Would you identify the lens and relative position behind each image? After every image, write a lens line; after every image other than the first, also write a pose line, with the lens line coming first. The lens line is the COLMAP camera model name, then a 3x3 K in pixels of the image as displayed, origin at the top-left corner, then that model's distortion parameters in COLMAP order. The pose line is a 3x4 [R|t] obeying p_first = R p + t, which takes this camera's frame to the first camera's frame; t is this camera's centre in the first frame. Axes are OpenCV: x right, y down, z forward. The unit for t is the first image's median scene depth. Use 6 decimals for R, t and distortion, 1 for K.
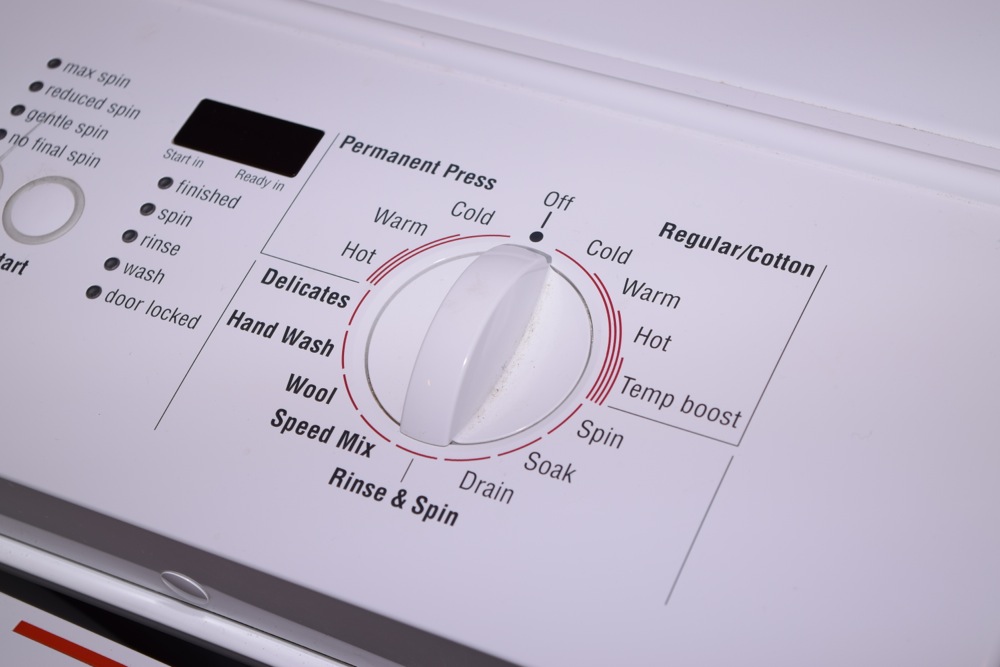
lens RADIAL K [[2311.7, 0, 507.6], [0, 2311.7, 256.0], [0, 0, 1]] dist [0.056774, 0.000000]
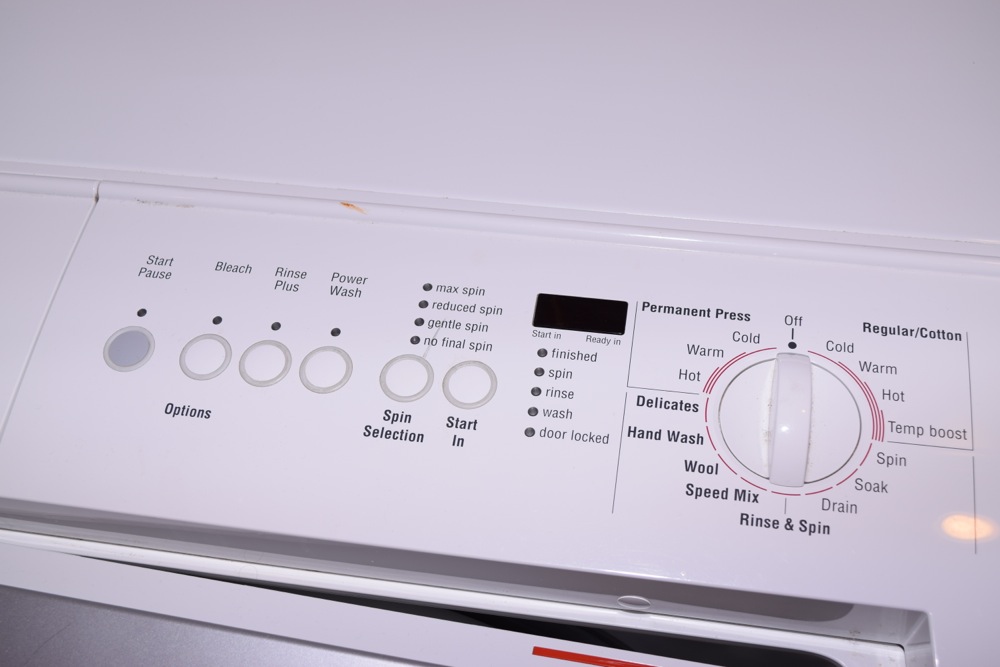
lens RADIAL K [[1272.8, 0, 513.1], [0, 1272.8, 332.8], [0, 0, 1]] dist [-0.076544, 0.000000]
pose [[0.951950, -0.184432, 0.244490, -0.389840], [0.172314, 0.982534, 0.070254, -0.113161], [-0.253176, -0.024749, 0.967104, 0.178619]]
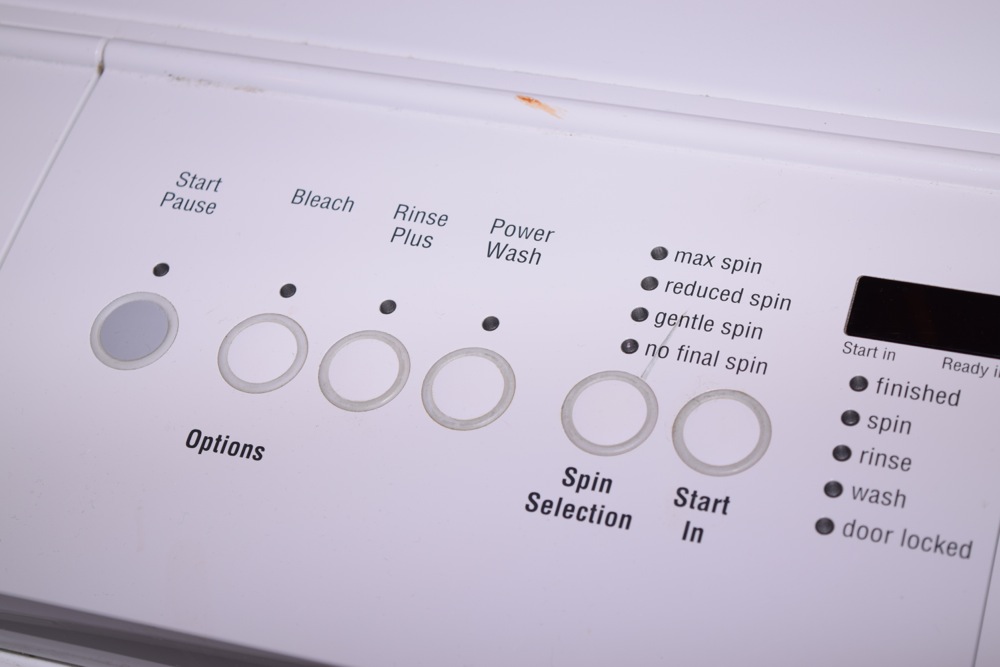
lens RADIAL K [[2287.7, 0, 460.8], [0, 2287.7, 288.0], [0, 0, 1]] dist [0.049338, 0.000000]
pose [[0.989575, -0.122413, 0.075871, -0.368523], [0.121134, 0.992409, 0.021248, -0.106957], [-0.077896, -0.011836, 0.996891, 0.169310]]
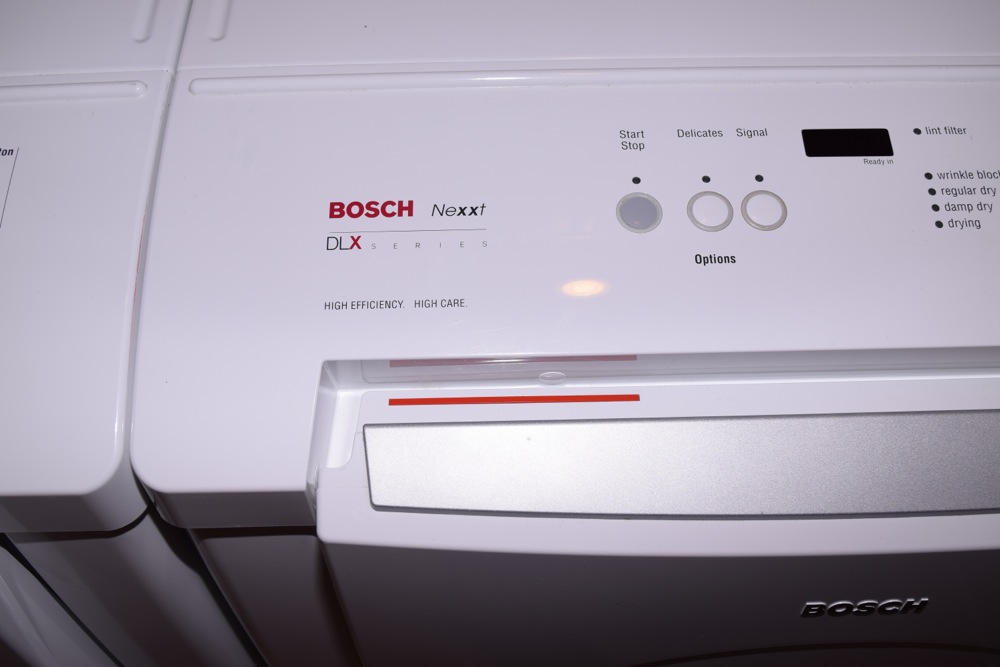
lens RADIAL K [[1024.3, 0, 599.1], [0, 1024.3, 324.5], [0, 0, 1]] dist [-0.086131, 0.000000]
pose [[0.871321, -0.349099, 0.344861, -0.799728], [0.269979, 0.927889, 0.257166, -0.230289], [-0.409769, -0.130969, 0.902738, 0.343845]]
